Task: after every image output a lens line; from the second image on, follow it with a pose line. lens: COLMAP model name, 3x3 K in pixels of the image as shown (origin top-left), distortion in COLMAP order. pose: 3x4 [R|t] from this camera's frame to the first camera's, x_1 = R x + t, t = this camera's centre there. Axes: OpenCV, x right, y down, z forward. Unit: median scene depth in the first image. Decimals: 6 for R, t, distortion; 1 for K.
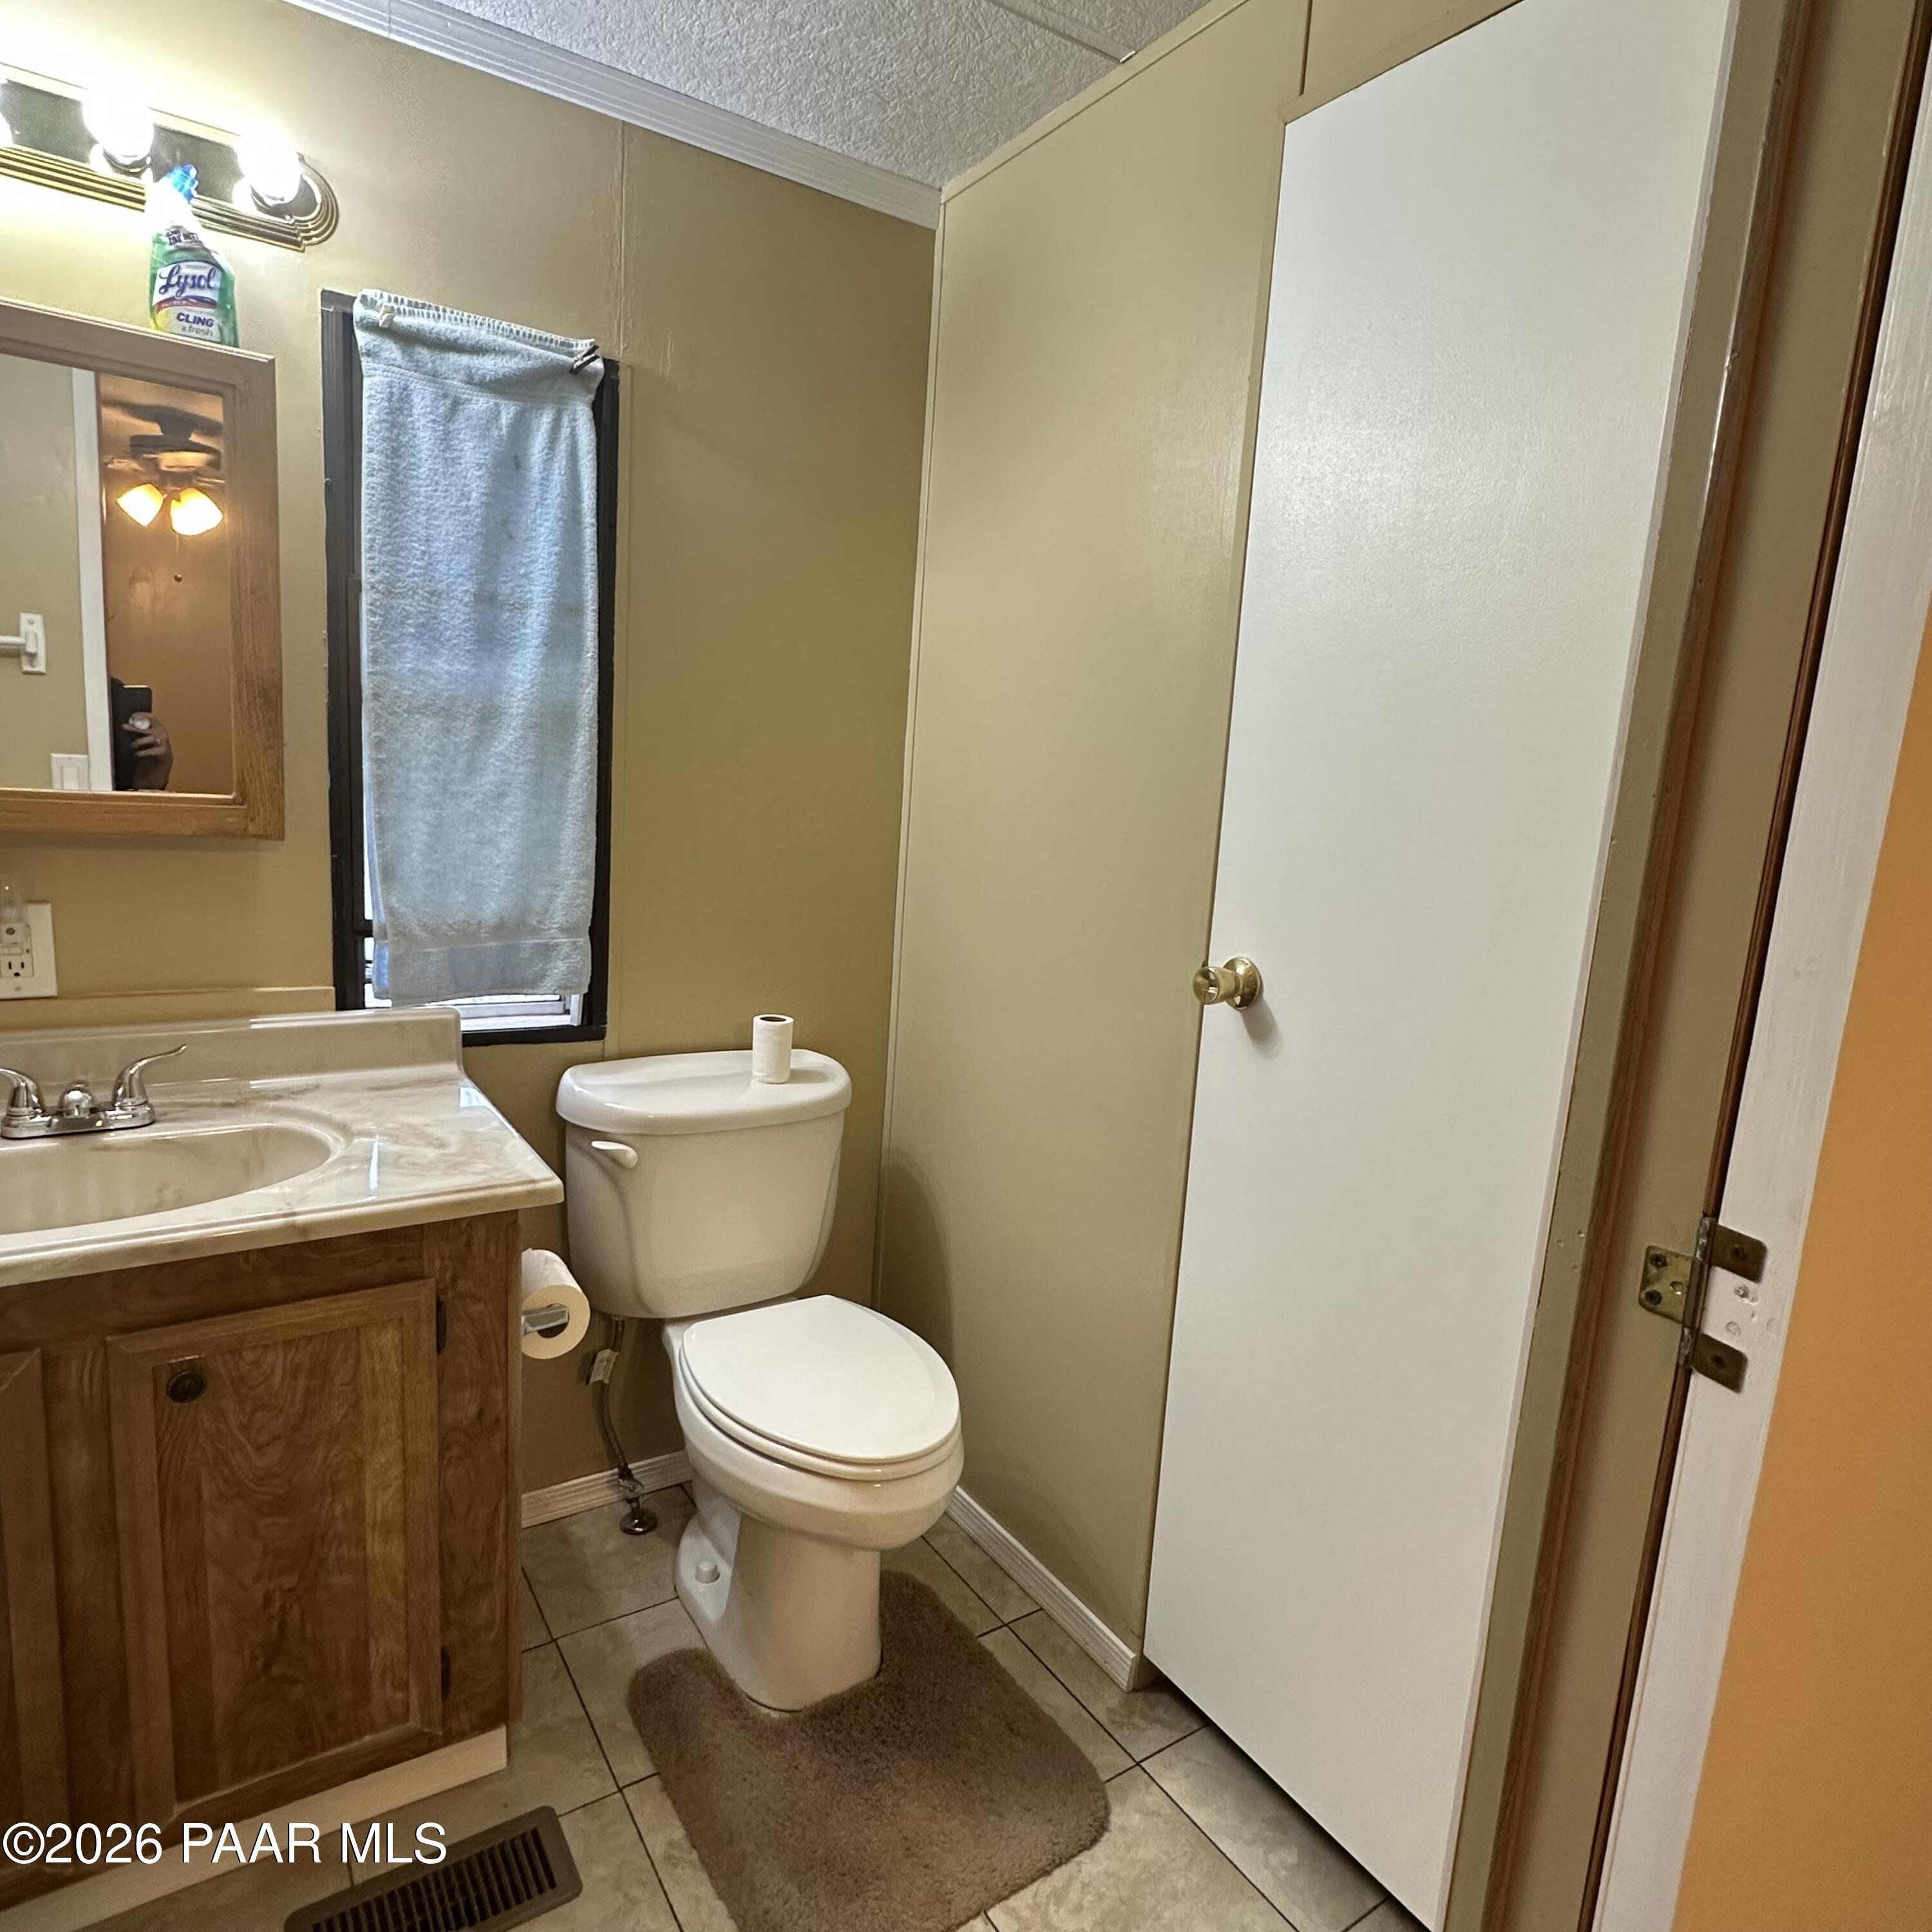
lens RADIAL K [[1178.0, 0, 946.5], [0, 1178.0, 961.4], [0, 0, 1]] dist [-0.001379, 0.002408]
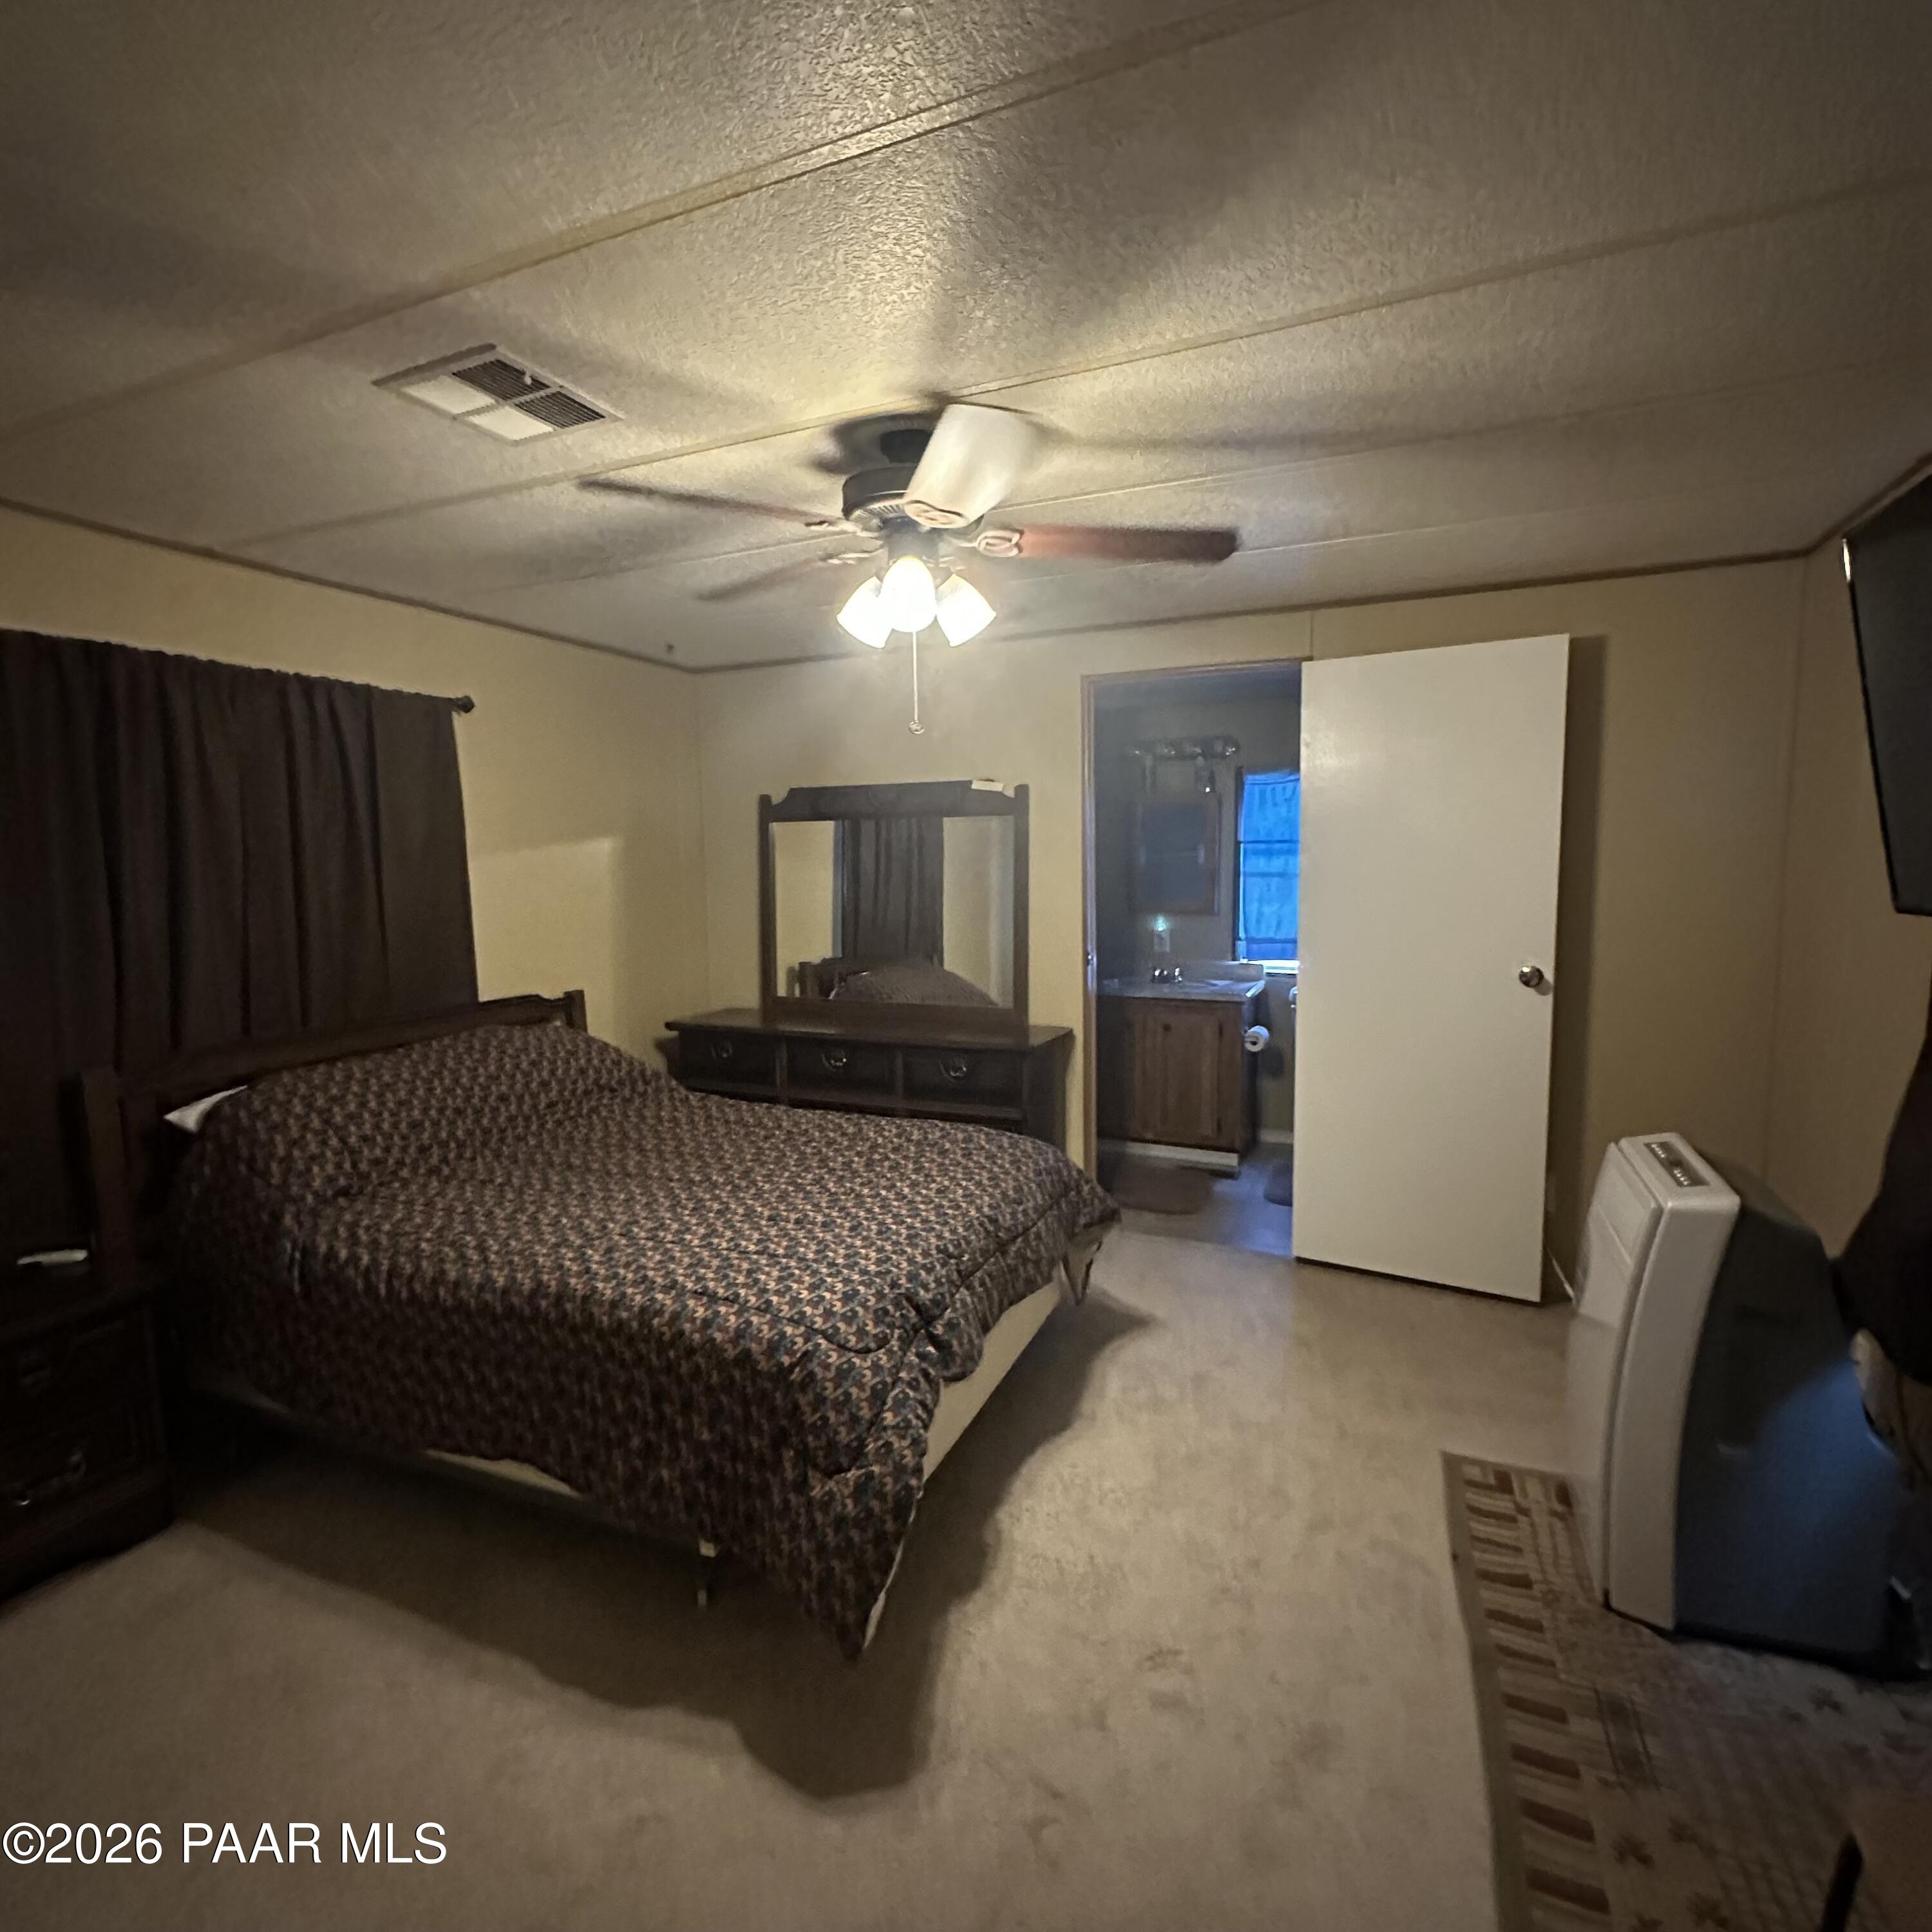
lens RADIAL K [[1016.0, 0, 966.0], [0, 1016.0, 966.0], [0, 0, 1]] dist [-0.002929, -0.000887]
pose [[0.546818, 0.025154, -0.836874, 1.615398], [-0.081501, 0.996401, -0.023304, 0.197349], [0.833276, 0.080949, 0.546900, -1.330775]]
